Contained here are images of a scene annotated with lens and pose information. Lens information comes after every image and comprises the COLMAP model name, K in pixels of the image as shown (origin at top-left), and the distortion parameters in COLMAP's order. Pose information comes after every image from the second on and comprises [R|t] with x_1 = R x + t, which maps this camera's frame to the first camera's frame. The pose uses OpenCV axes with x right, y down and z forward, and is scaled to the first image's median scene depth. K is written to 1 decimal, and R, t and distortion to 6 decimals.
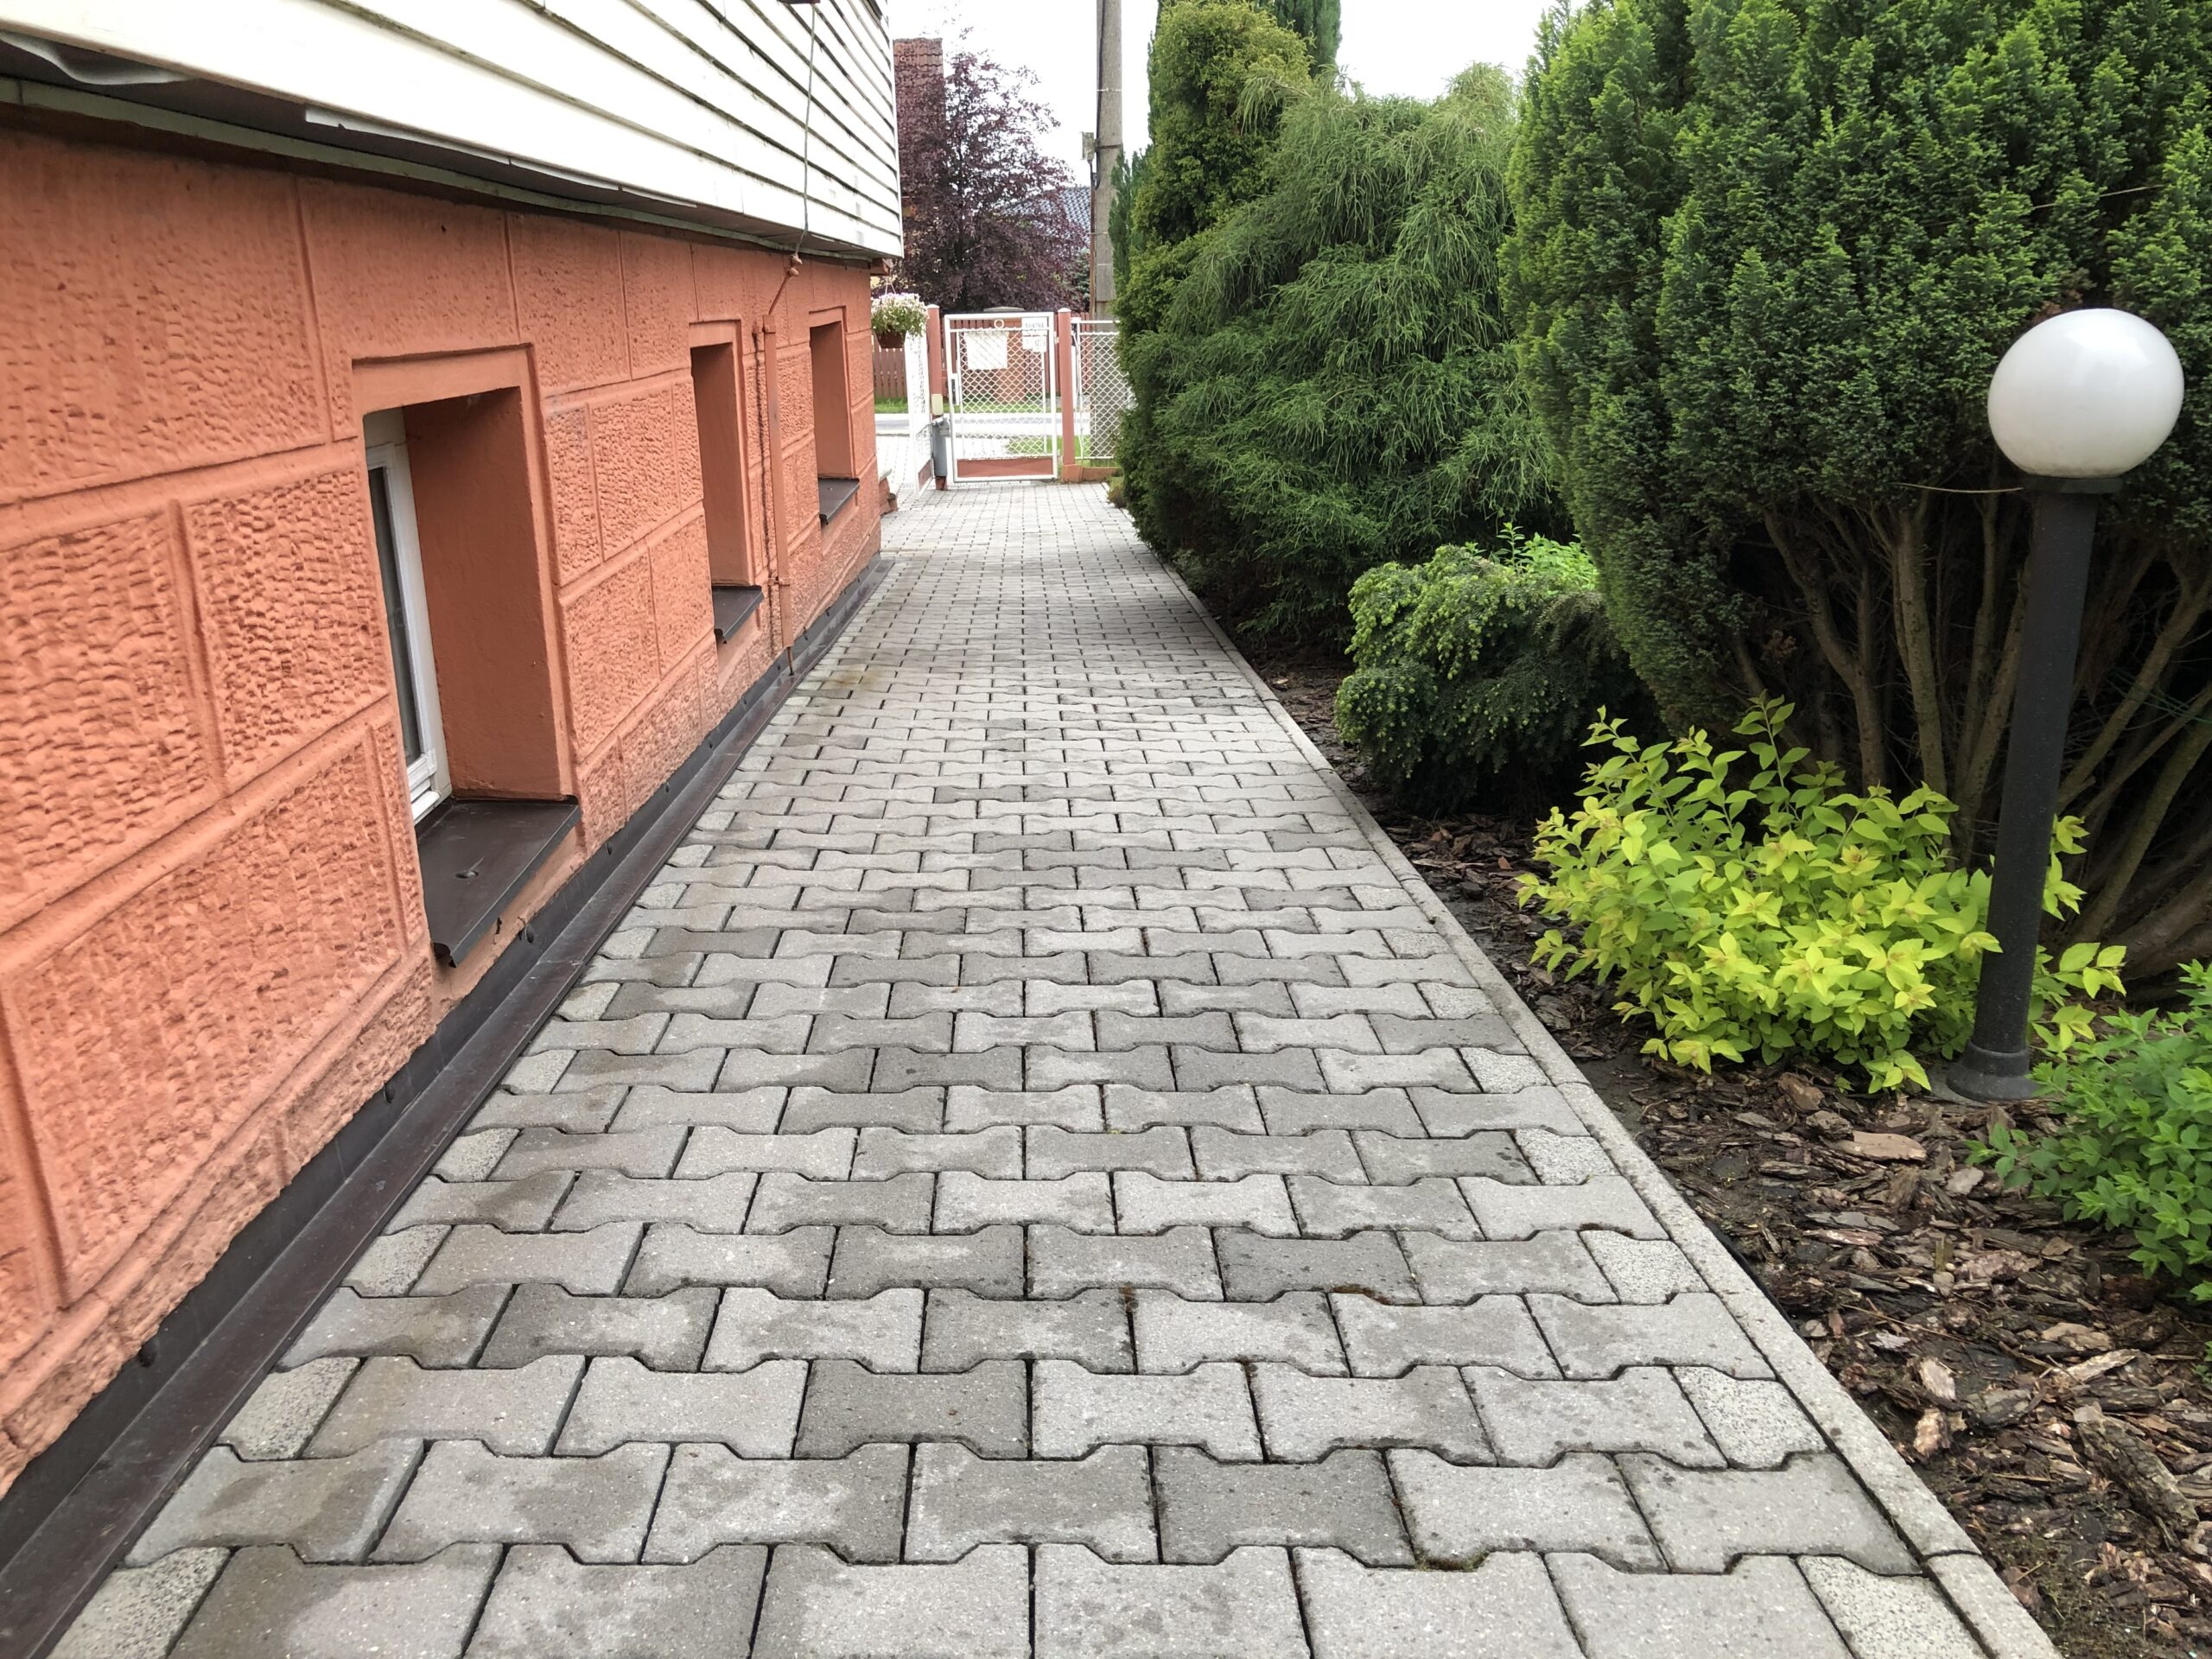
lens RADIAL K [[1791.7, 0, 1106.0], [0, 1791.7, 829.5], [0, 0, 1]] dist [-0.009062, -0.004333]
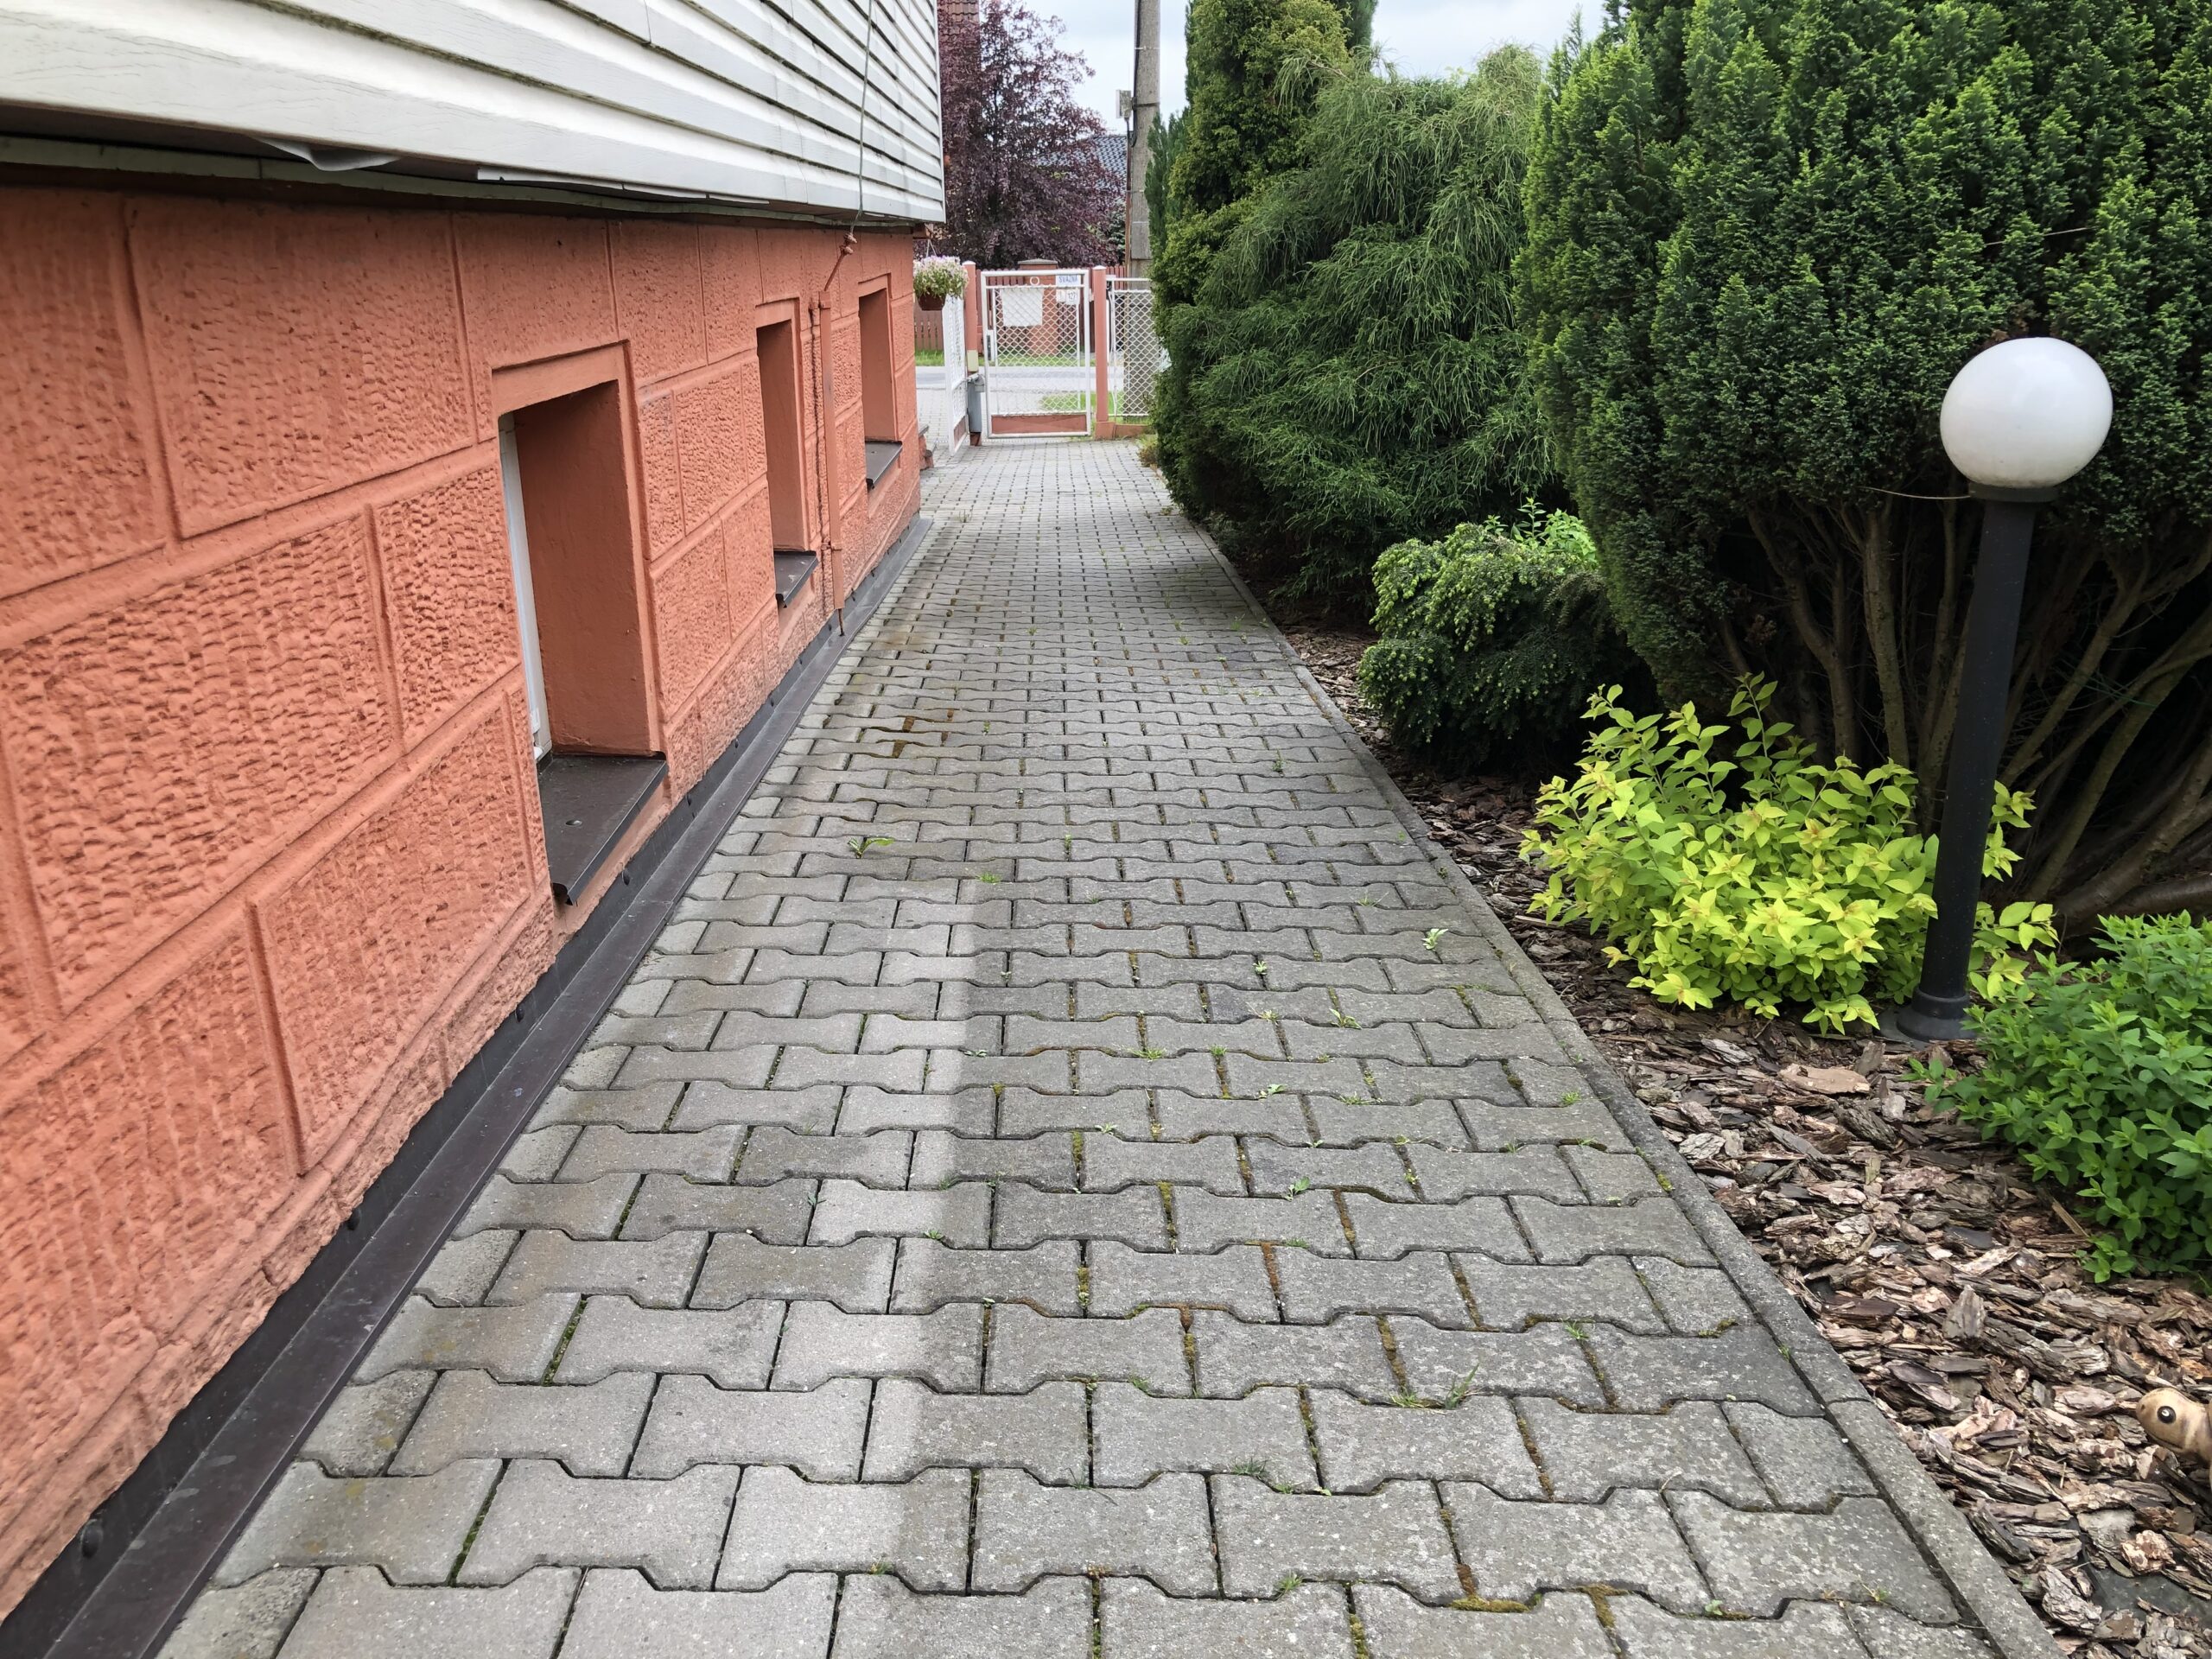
lens RADIAL K [[1791.7, 0, 1106.0], [0, 1791.7, 829.5], [0, 0, 1]] dist [-0.009062, -0.004333]
pose [[0.999823, 0.012255, -0.014286, -0.009673], [-0.011875, 0.999580, 0.026422, -0.004303], [0.014604, -0.026247, 0.999549, -0.117477]]
